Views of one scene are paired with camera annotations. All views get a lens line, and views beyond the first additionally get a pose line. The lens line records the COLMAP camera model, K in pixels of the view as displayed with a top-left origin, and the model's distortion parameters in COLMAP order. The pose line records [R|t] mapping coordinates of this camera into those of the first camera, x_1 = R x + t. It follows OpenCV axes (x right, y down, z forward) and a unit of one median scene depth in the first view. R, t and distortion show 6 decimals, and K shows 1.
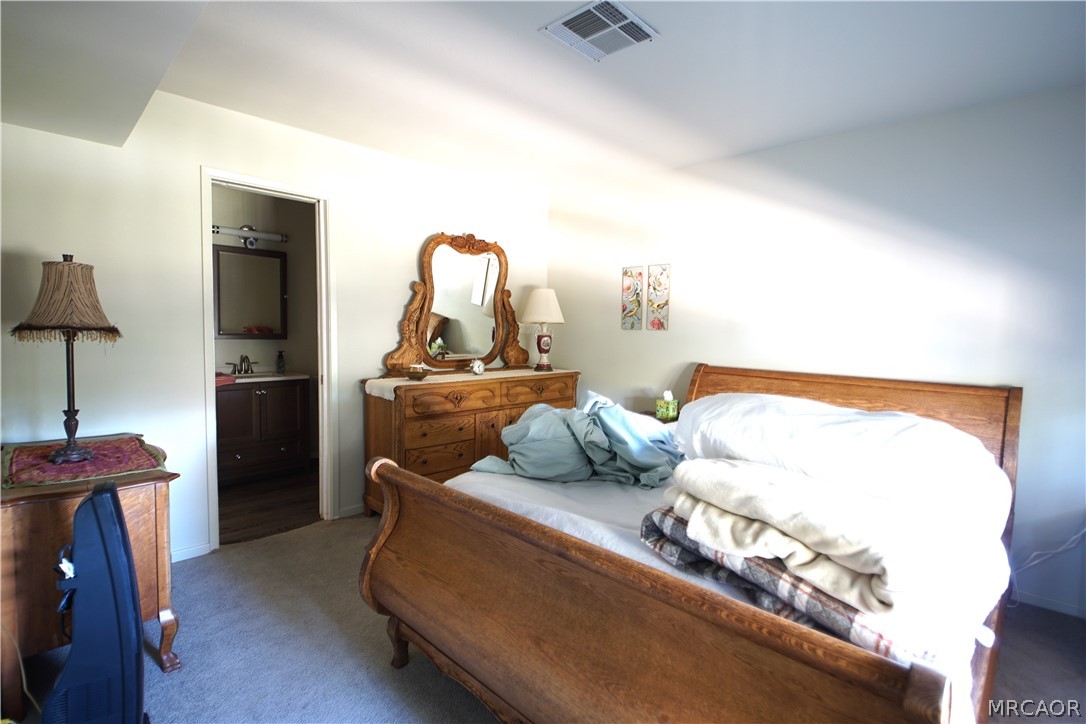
lens RADIAL K [[510.6, 0, 537.8], [0, 510.6, 361.8], [0, 0, 1]] dist [0.005499, -0.013613]
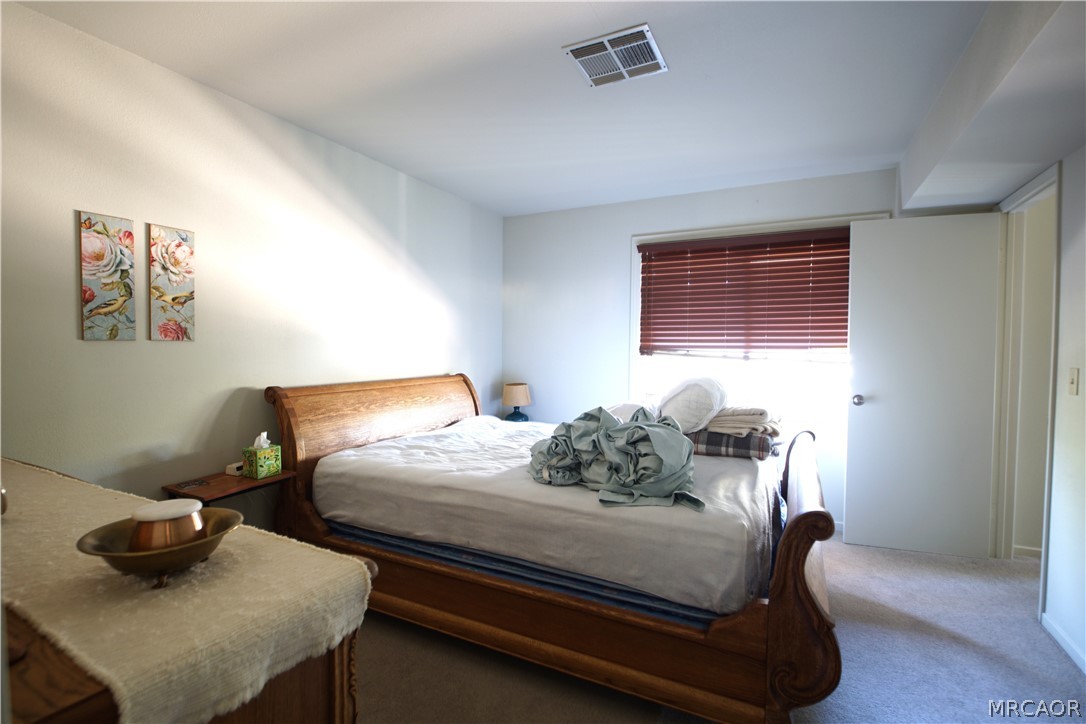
lens RADIAL K [[510.6, 0, 537.8], [0, 510.6, 361.8], [0, 0, 1]] dist [0.005499, -0.013613]
pose [[-0.303996, -0.052802, 0.951209, -0.432488], [0.052118, 0.996046, 0.071947, -0.057940], [-0.951247, 0.071447, -0.300042, 0.770710]]
